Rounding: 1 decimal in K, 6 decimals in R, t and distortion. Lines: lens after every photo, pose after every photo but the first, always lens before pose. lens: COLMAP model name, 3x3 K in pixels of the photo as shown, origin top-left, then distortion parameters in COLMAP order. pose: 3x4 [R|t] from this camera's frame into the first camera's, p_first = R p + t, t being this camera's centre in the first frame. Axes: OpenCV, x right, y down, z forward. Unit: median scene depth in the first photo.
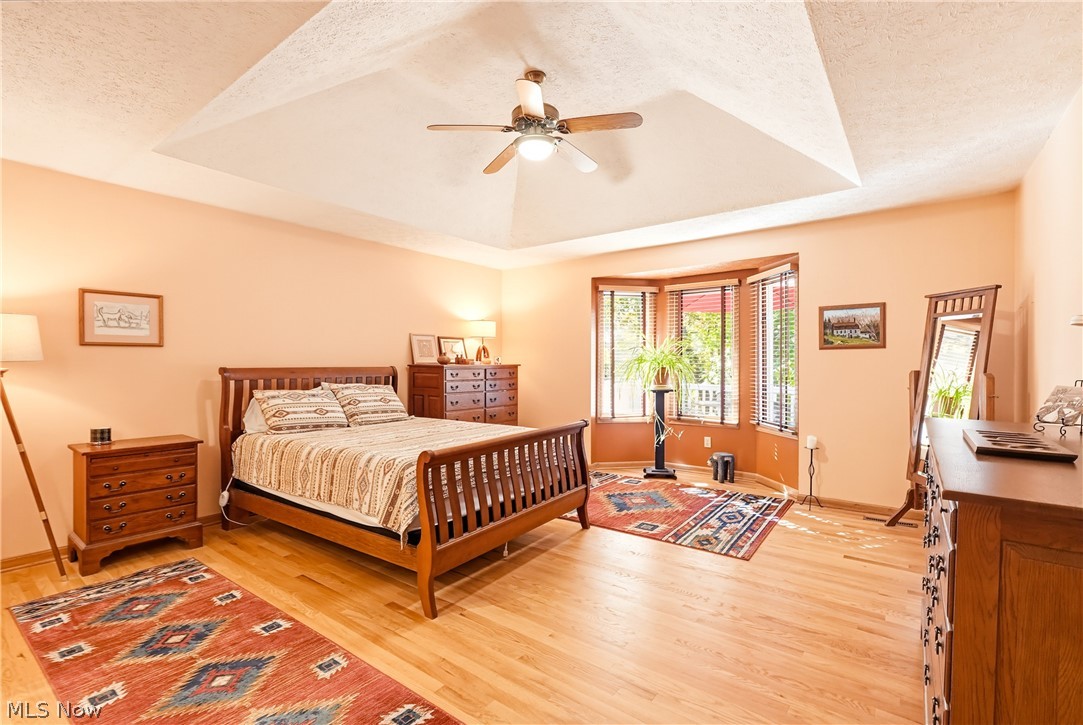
lens RADIAL K [[492.5, 0, 539.1], [0, 492.5, 361.7], [0, 0, 1]] dist [-0.011560, 0.001808]
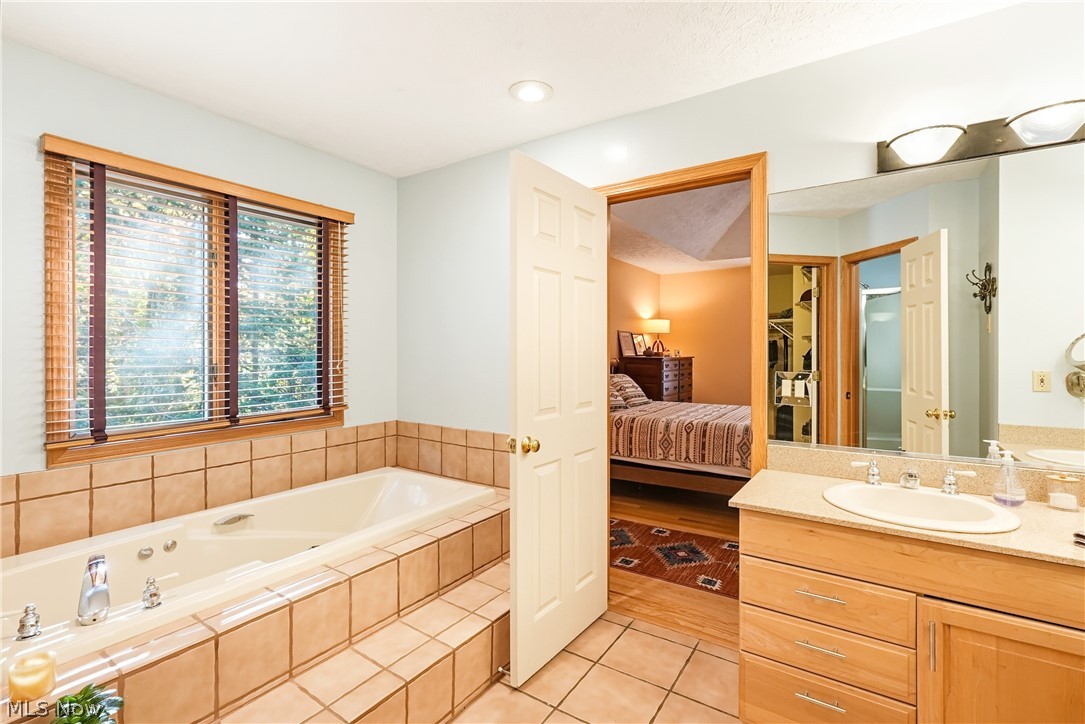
lens RADIAL K [[493.4, 0, 544.3], [0, 493.4, 354.3], [0, 0, 1]] dist [-0.011560, 0.001808]
pose [[0.998842, -0.000225, 0.048118, -0.825685], [-0.000047, 0.999984, 0.005645, -0.010935], [-0.048119, -0.005641, 0.998826, -0.270288]]
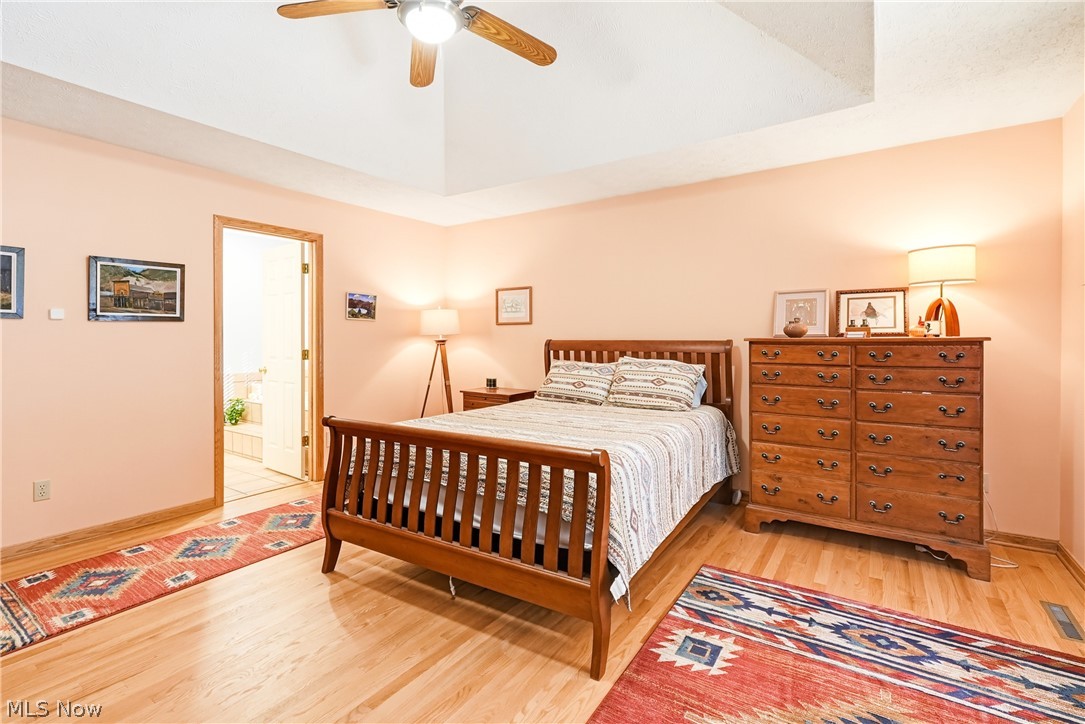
lens RADIAL K [[493.4, 0, 548.6], [0, 493.4, 342.2], [0, 0, 1]] dist [-0.011560, 0.001808]
pose [[0.053561, 0.007542, -0.998536, 0.661258], [0.004543, 0.999959, 0.007796, 0.009332], [0.998554, -0.004954, 0.053525, 1.077205]]
